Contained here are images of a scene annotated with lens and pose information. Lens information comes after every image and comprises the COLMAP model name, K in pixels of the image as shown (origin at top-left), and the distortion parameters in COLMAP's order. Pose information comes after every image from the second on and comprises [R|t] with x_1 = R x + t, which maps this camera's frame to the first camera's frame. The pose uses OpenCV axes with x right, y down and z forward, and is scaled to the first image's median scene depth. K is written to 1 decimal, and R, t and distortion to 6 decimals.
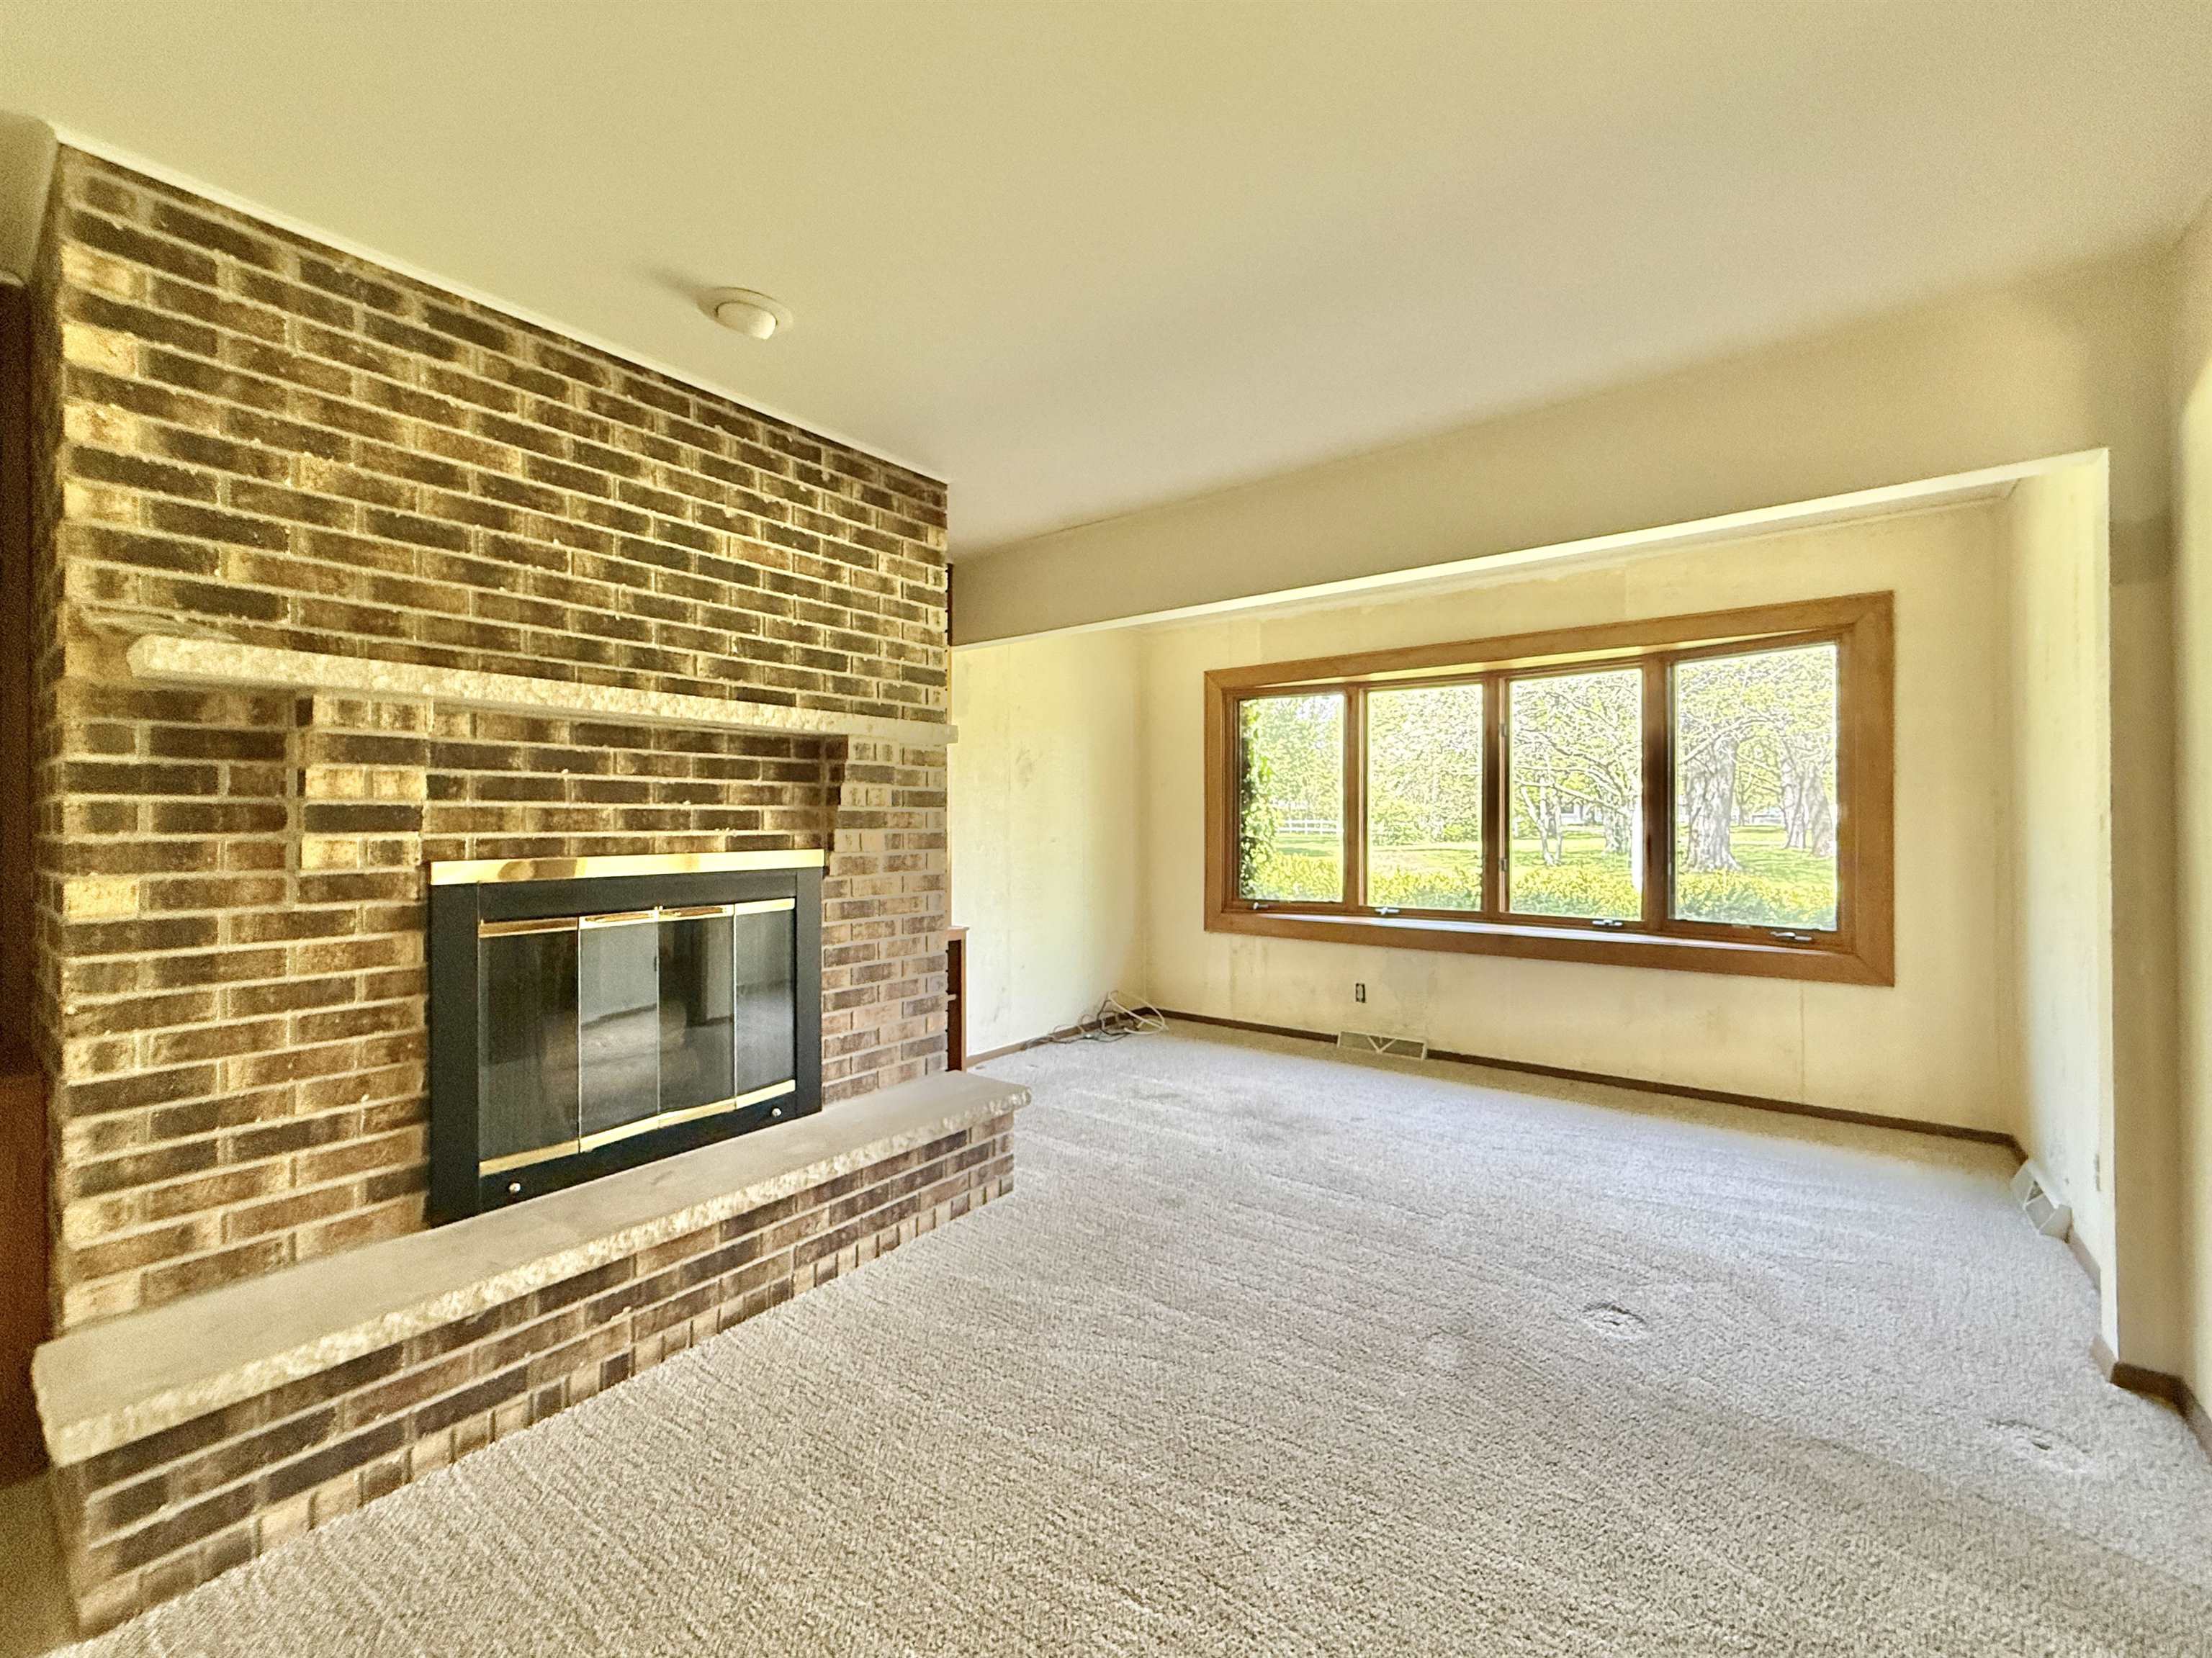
lens RADIAL K [[906.2, 0, 1082.0], [0, 906.2, 823.8], [0, 0, 1]] dist [-0.002233, 0.001307]
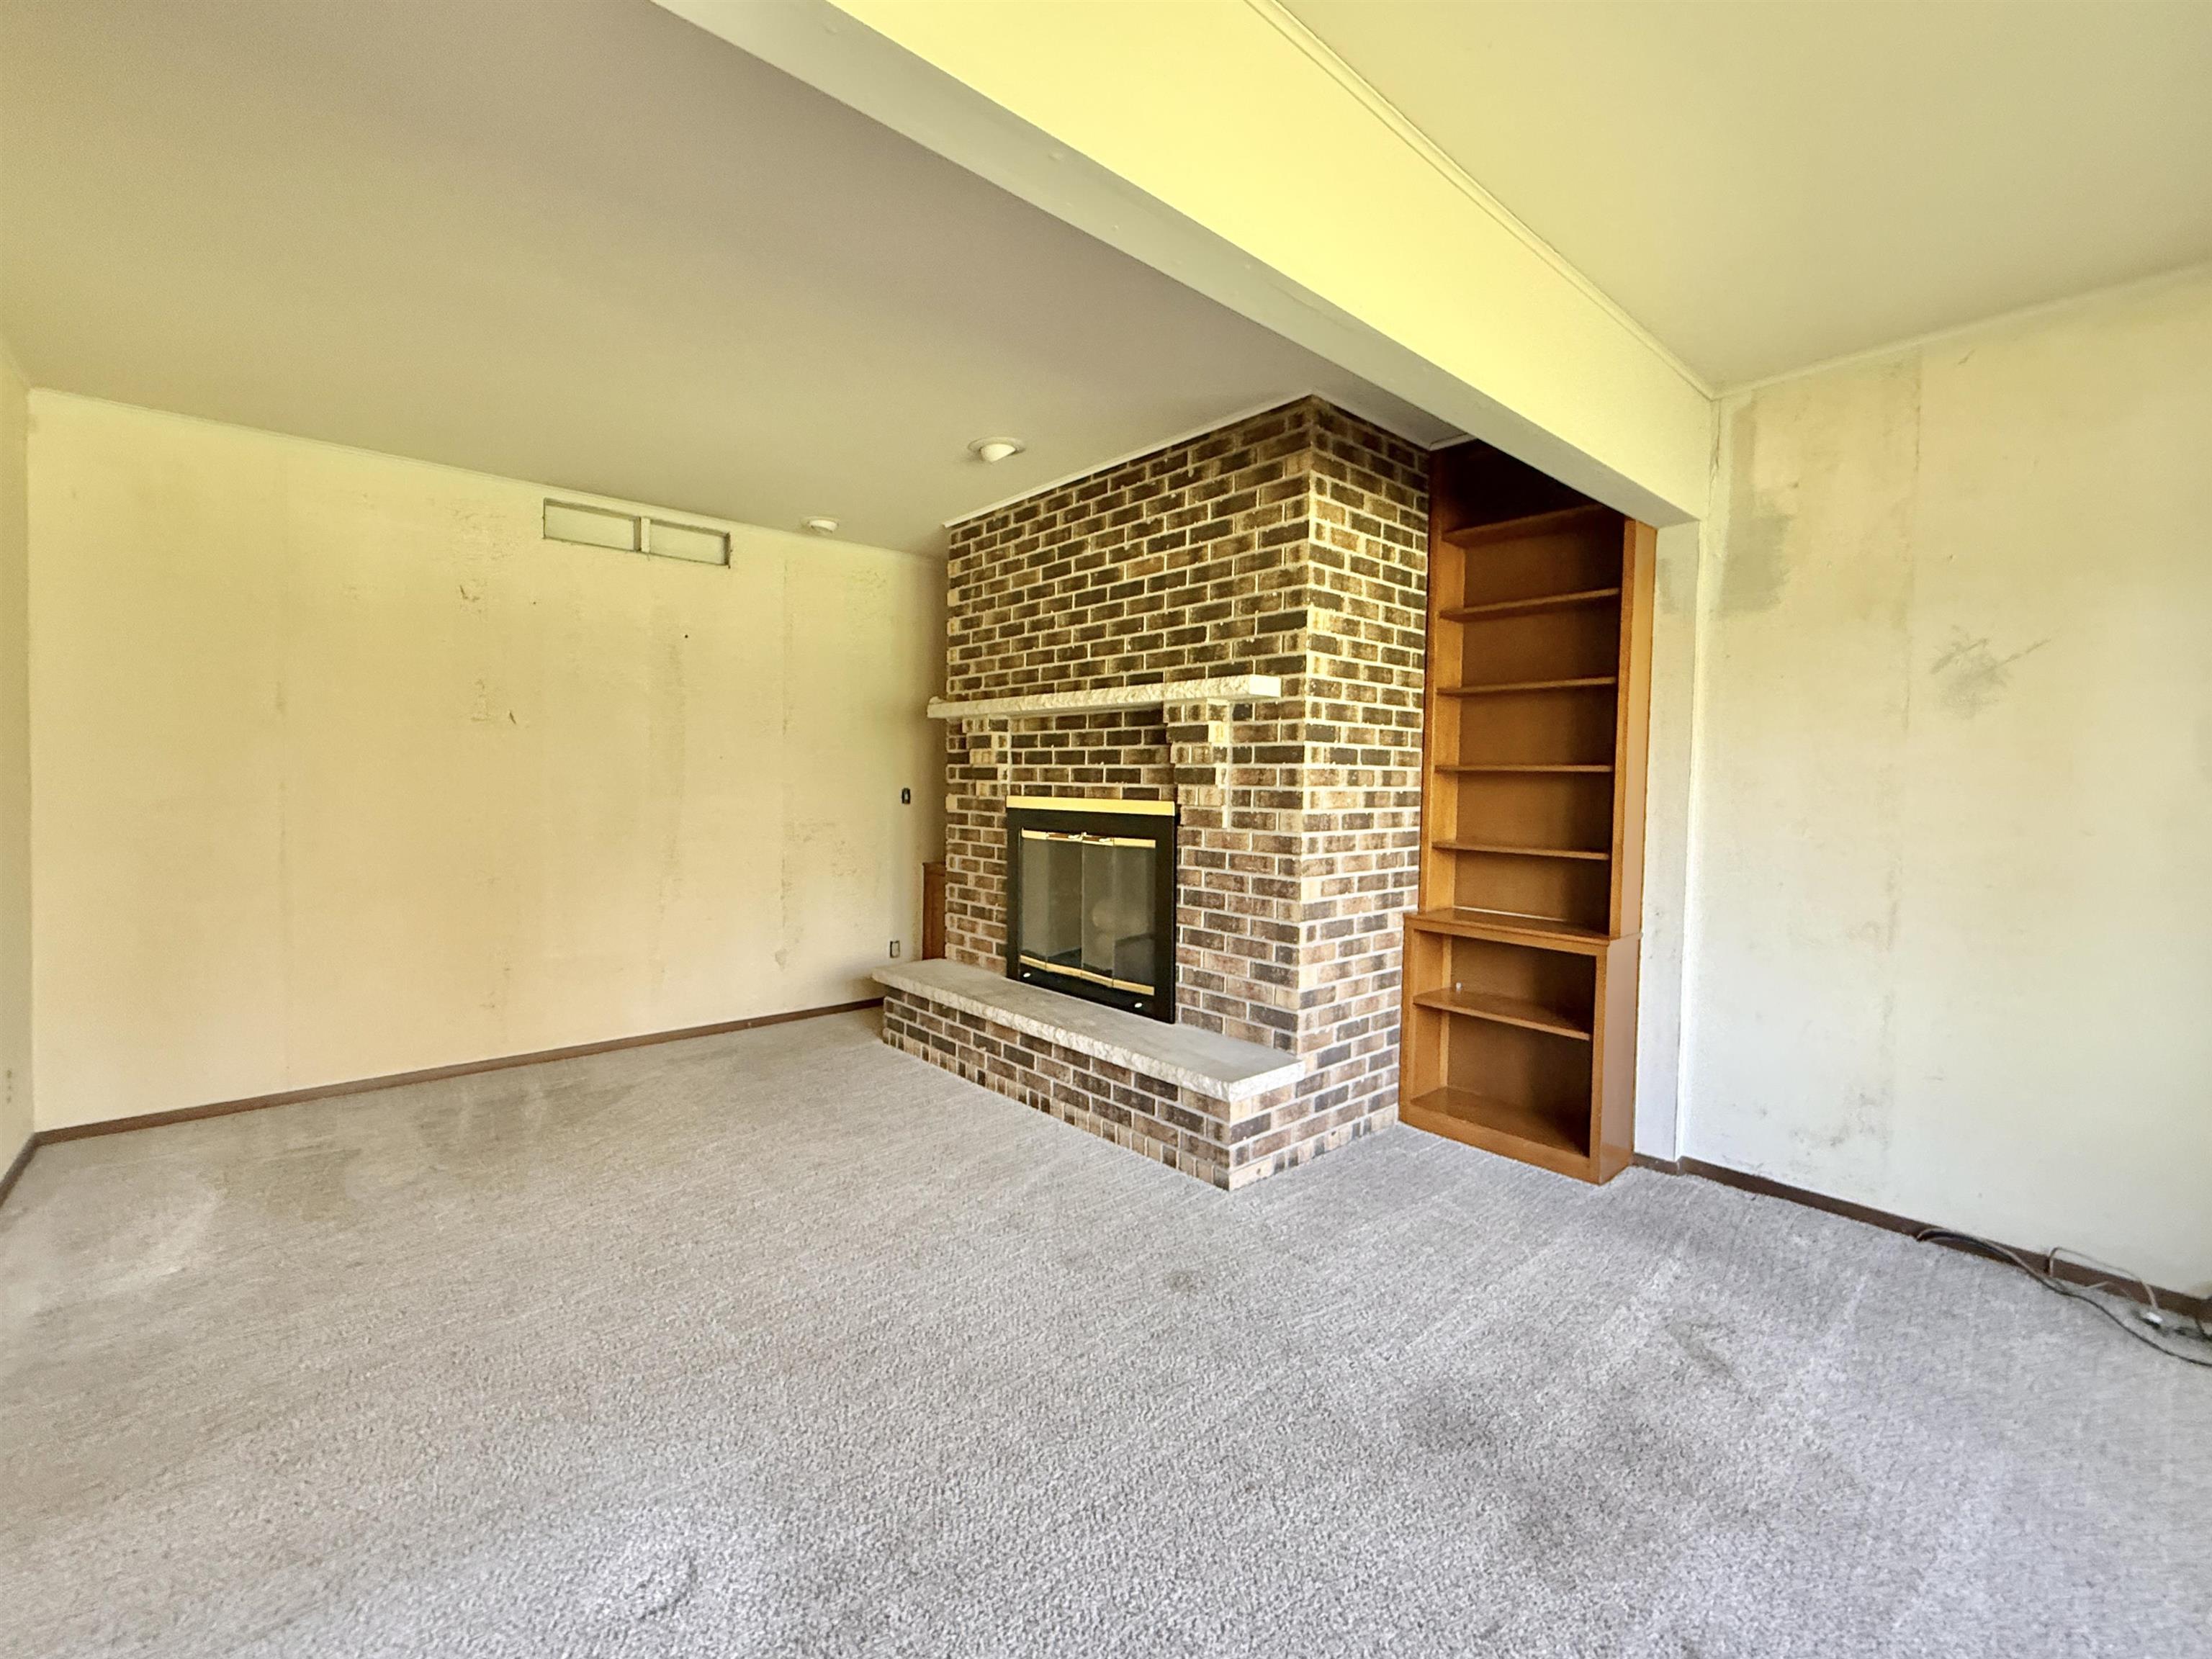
lens RADIAL K [[906.2, 0, 1098.3], [0, 906.2, 812.9], [0, 0, 1]] dist [-0.002233, 0.001307]
pose [[-0.161699, 0.034997, -0.986219, 0.953869], [-0.017185, 0.999120, 0.038272, 0.000191], [0.986691, 0.023137, -0.160955, 1.183398]]
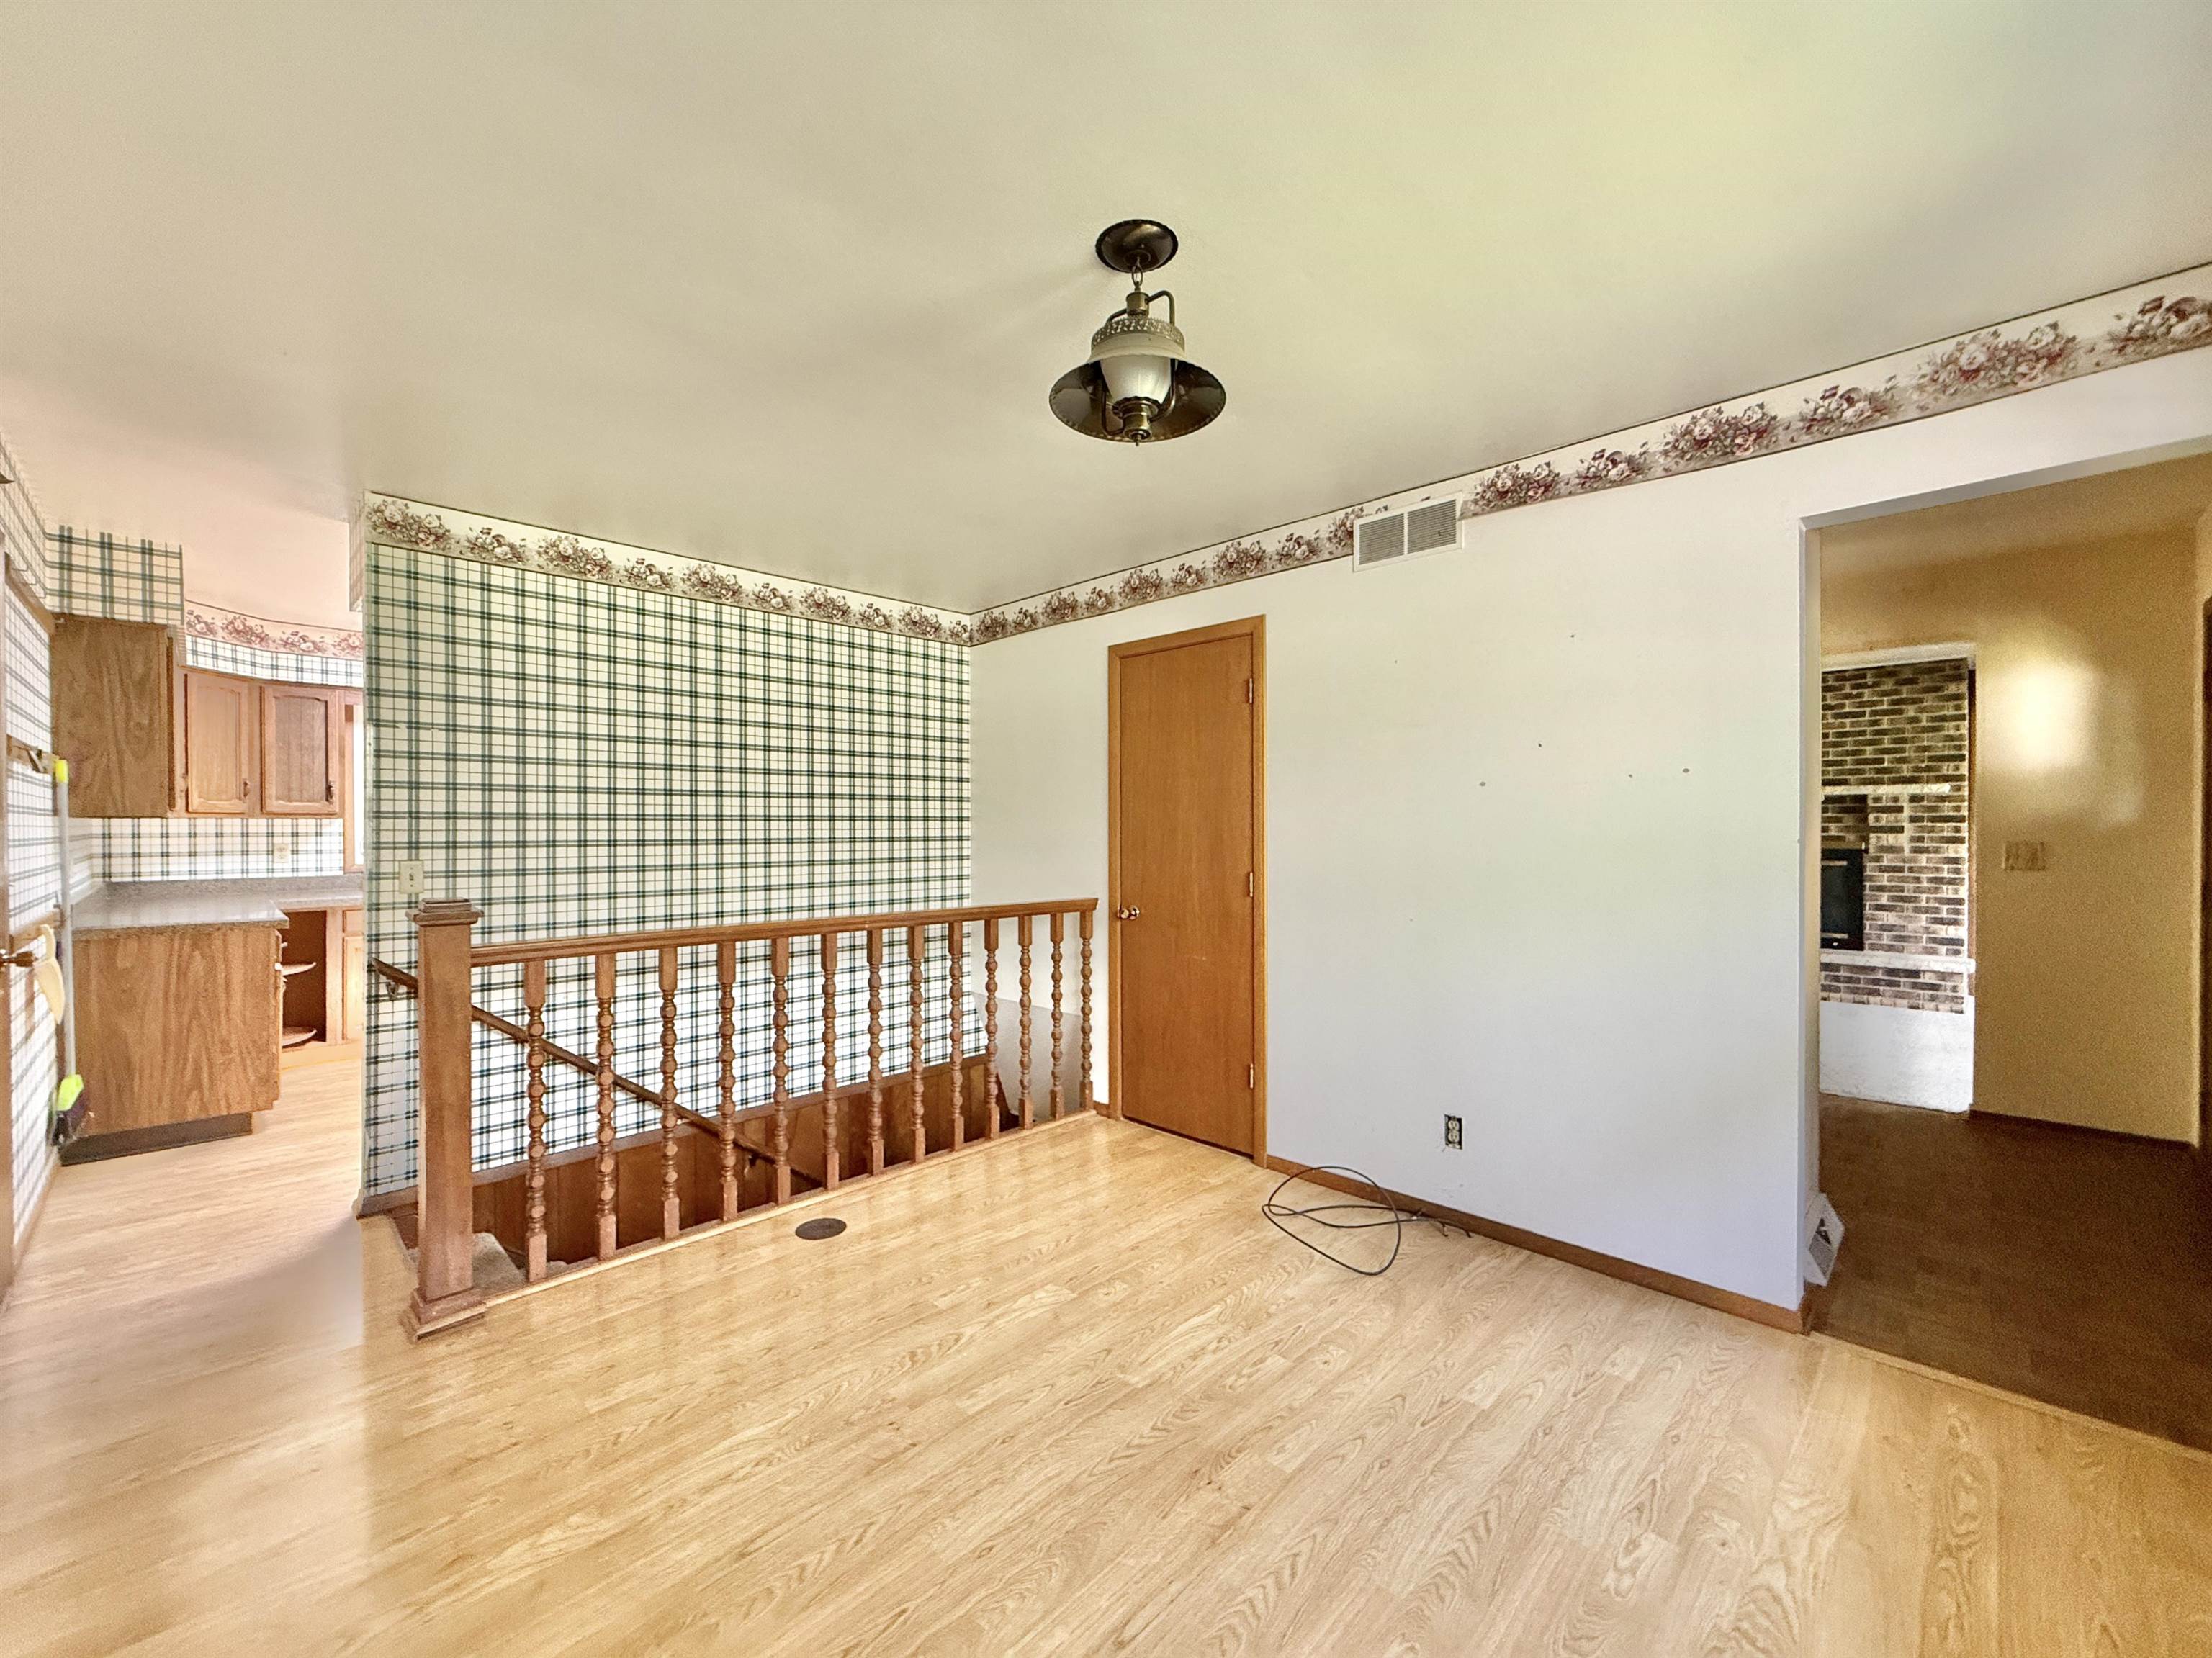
lens RADIAL K [[906.2, 0, 1084.9], [0, 906.2, 833.2], [0, 0, 1]] dist [-0.002233, 0.001307]
pose [[-0.114544, 0.013331, -0.993329, 2.513192], [0.005909, 0.999901, 0.012738, -0.039672], [0.993401, -0.004411, -0.114612, -0.829684]]
